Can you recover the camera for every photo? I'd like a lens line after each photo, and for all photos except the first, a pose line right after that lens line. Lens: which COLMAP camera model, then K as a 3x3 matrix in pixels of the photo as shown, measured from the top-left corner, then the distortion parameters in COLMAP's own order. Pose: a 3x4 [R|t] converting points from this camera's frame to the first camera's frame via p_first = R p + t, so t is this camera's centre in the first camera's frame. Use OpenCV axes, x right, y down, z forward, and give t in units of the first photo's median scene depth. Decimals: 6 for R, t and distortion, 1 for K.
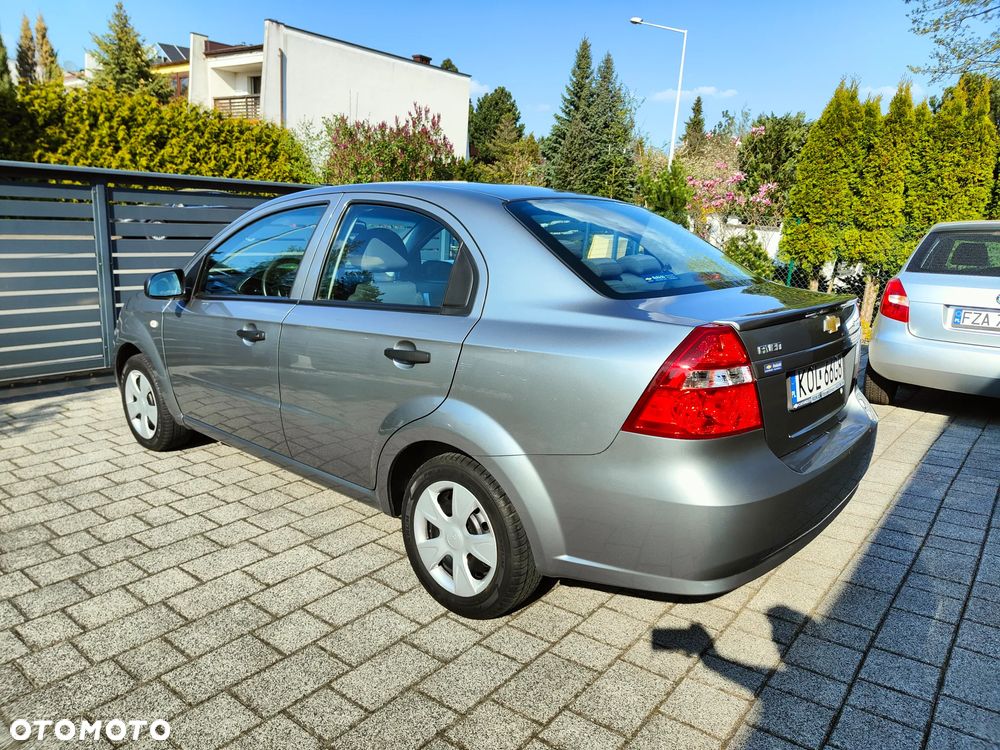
lens RADIAL K [[693.8, 0, 493.9], [0, 693.8, 373.6], [0, 0, 1]] dist [0.005352, 0.005068]
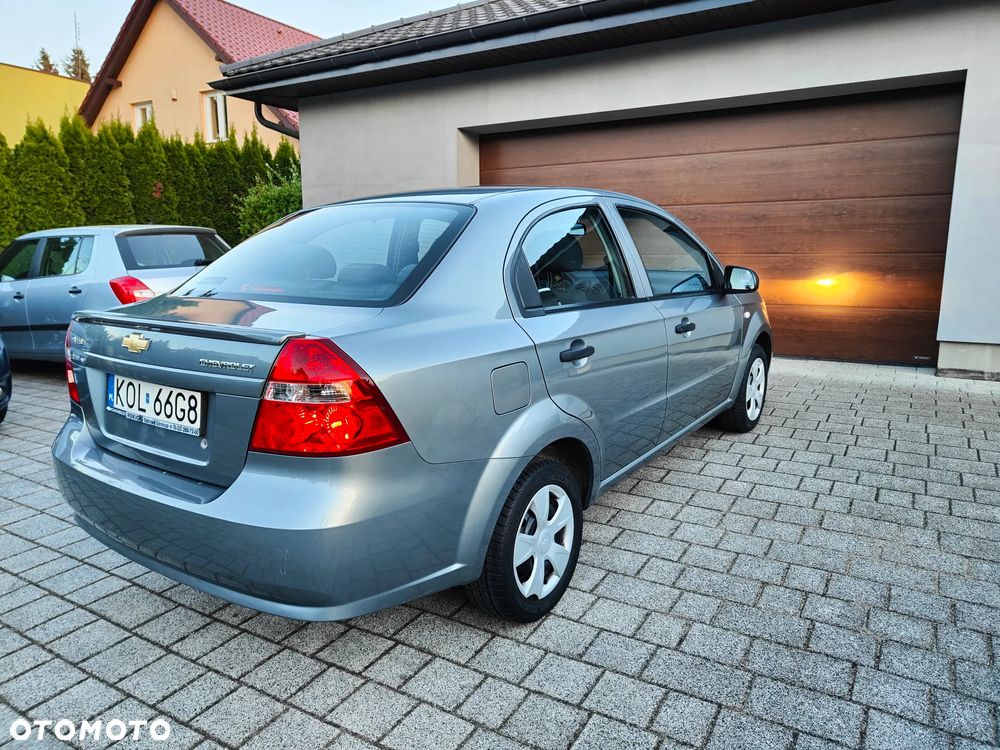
lens RADIAL K [[698.1, 0, 500.0], [0, 698.1, 375.0], [0, 0, 1]] dist [0.003801, 0.004077]
pose [[-0.128277, -0.226509, 0.965525, -0.392938], [0.225547, 0.941393, 0.250814, -0.080034], [-0.965750, 0.249945, -0.069671, 0.310628]]
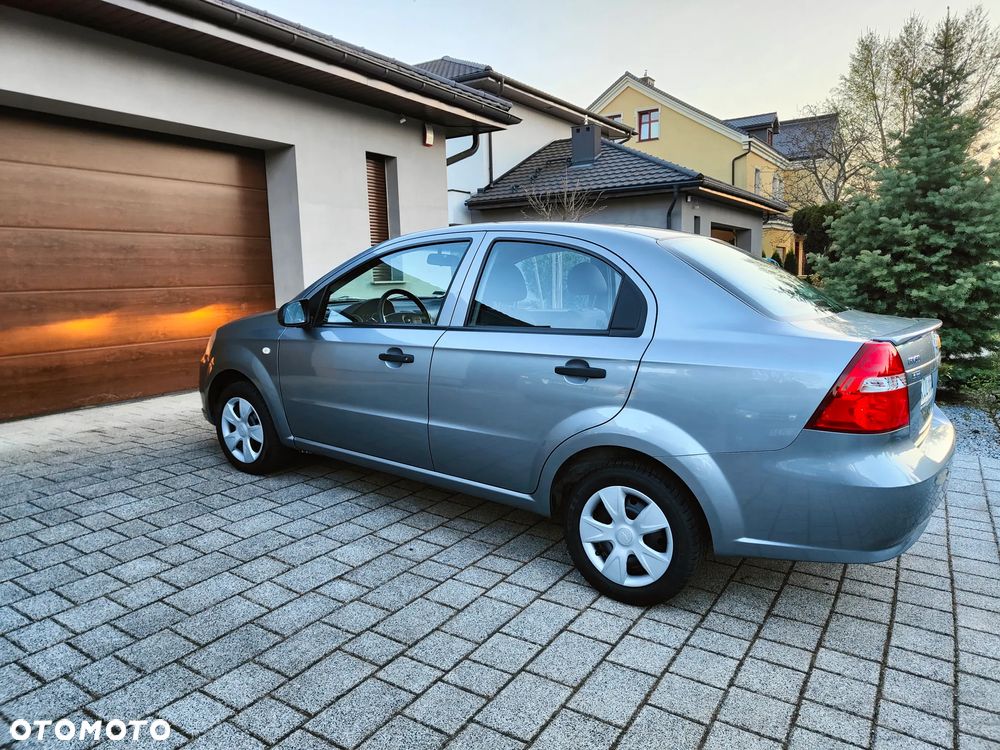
lens RADIAL K [[699.7, 0, 504.6], [0, 699.7, 375.0], [0, 0, 1]] dist [0.010251, 0.002917]
pose [[-0.991870, -0.017759, -0.126012, 0.068772], [-0.062343, 0.931061, 0.359499, -0.143876], [0.110940, 0.364432, -0.924598, 0.674508]]
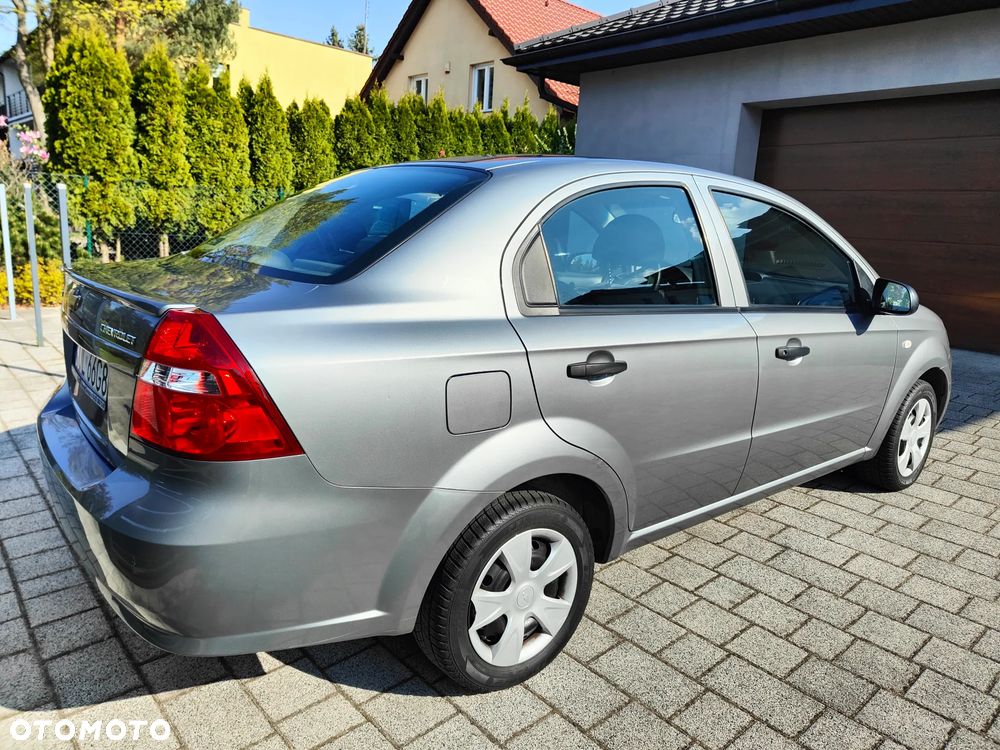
lens RADIAL K [[702.1, 0, 505.0], [0, 702.1, 373.1], [0, 0, 1]] dist [0.001345, 0.008242]
pose [[0.177758, -0.256242, 0.950127, -0.435624], [0.187490, 0.956637, 0.222921, -0.093908], [-0.966049, 0.138513, 0.218092, 0.366143]]
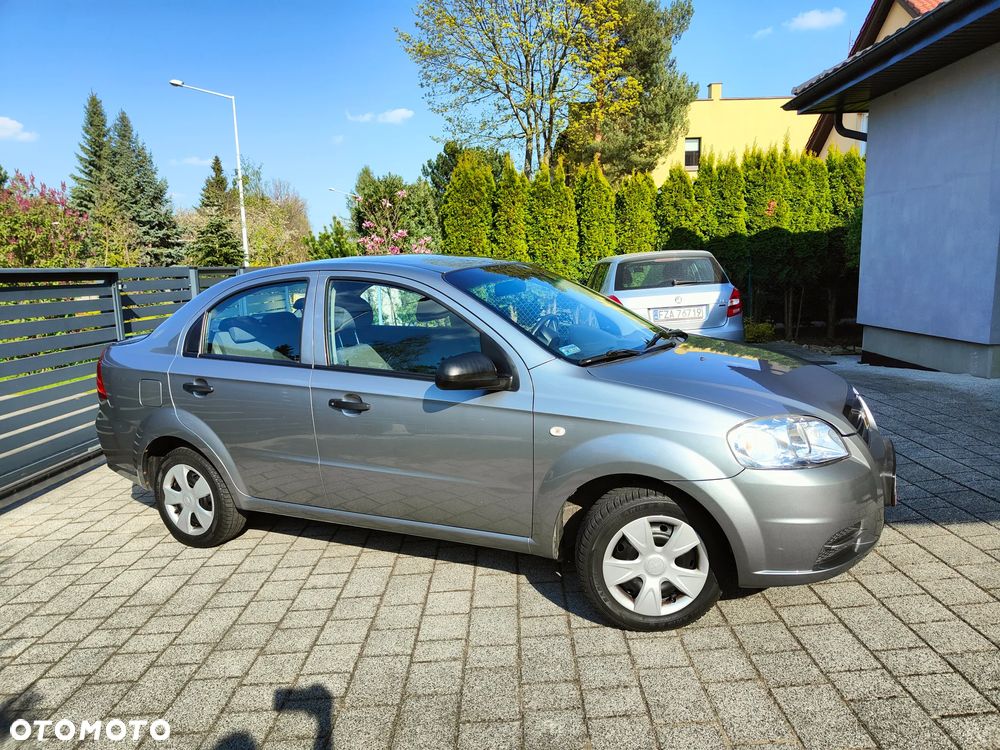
lens RADIAL K [[694.2, 0, 495.7], [0, 694.2, 380.8], [0, 0, 1]] dist [0.008633, -0.001801]
pose [[0.790301, -0.179406, 0.585865, -0.297205], [0.217418, 0.976062, 0.005609, -0.014615], [-0.572848, 0.122945, 0.810389, -0.011954]]
